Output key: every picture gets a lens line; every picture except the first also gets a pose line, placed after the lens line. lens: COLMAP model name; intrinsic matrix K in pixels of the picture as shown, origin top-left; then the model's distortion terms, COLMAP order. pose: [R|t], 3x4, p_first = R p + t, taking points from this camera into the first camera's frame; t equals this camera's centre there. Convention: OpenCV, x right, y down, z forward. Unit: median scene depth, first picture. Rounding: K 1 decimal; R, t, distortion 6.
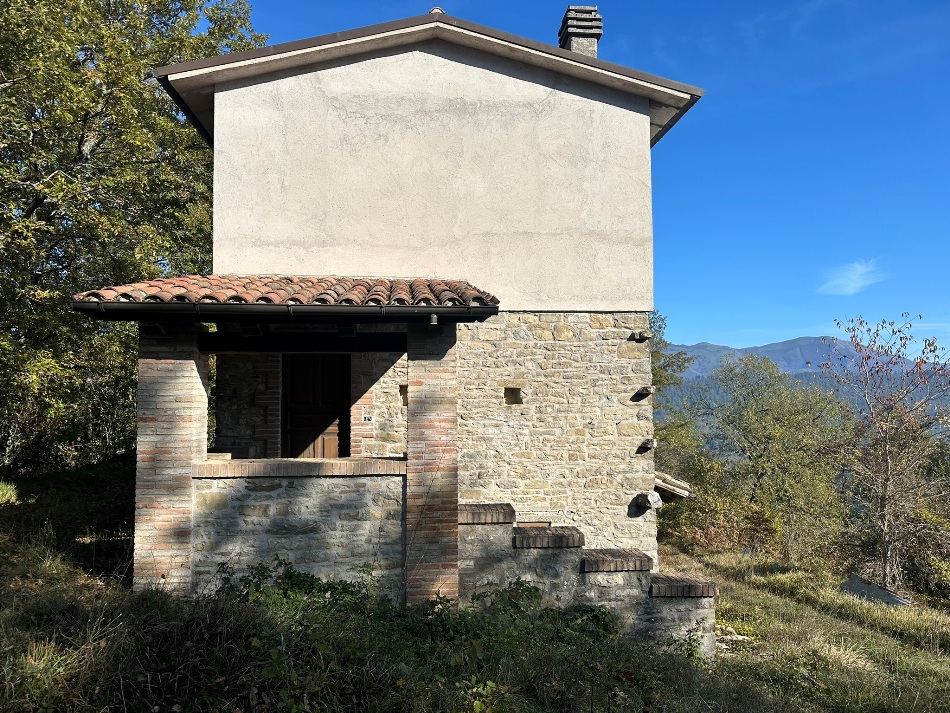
lens RADIAL K [[634.0, 0, 479.4], [0, 634.0, 352.1], [0, 0, 1]] dist [0.011803, -0.011150]
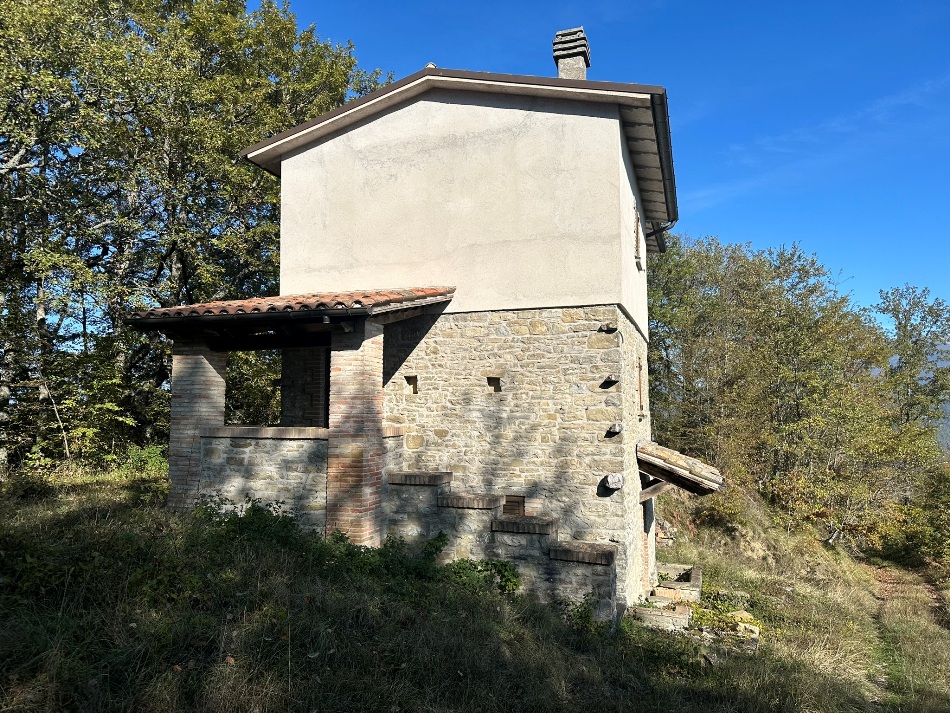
lens RADIAL K [[634.0, 0, 493.8], [0, 634.0, 347.6], [0, 0, 1]] dist [0.011803, -0.011150]
pose [[0.919053, -0.033754, -0.392687, 0.504843], [0.024629, 0.999297, -0.028254, 0.034938], [0.393365, 0.016295, 0.919238, -0.054292]]
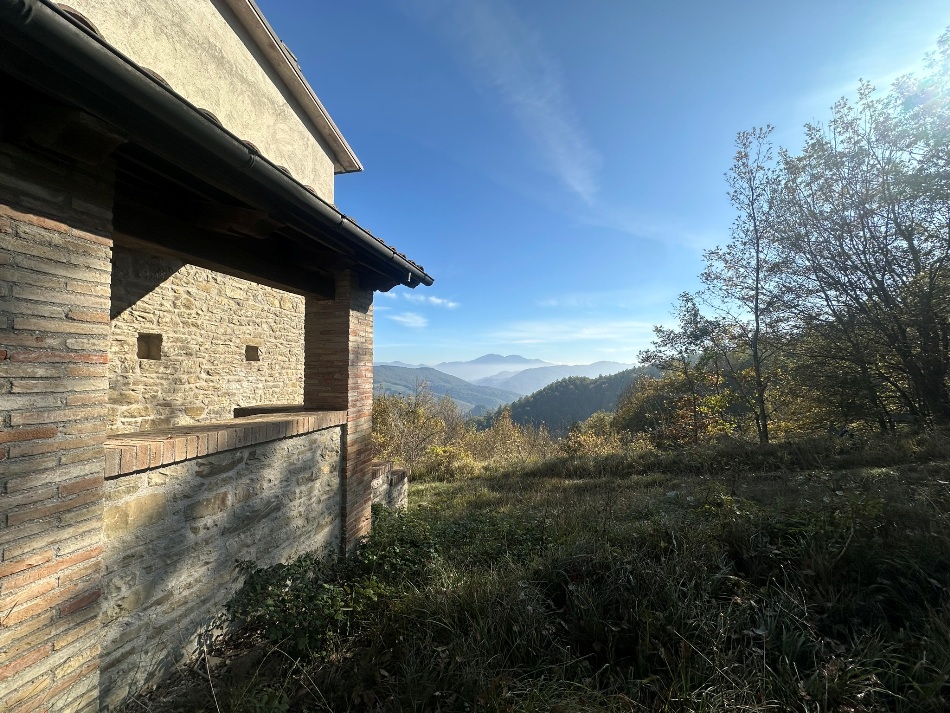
lens RADIAL K [[377.7, 0, 466.5], [0, 377.7, 354.1], [0, 0, 1]] dist [-0.003130, 0.000723]
pose [[0.338010, 0.050241, 0.939800, -0.428313], [-0.073917, 0.996907, -0.026708, 0.060136], [-0.938235, -0.060440, 0.340678, 0.435778]]
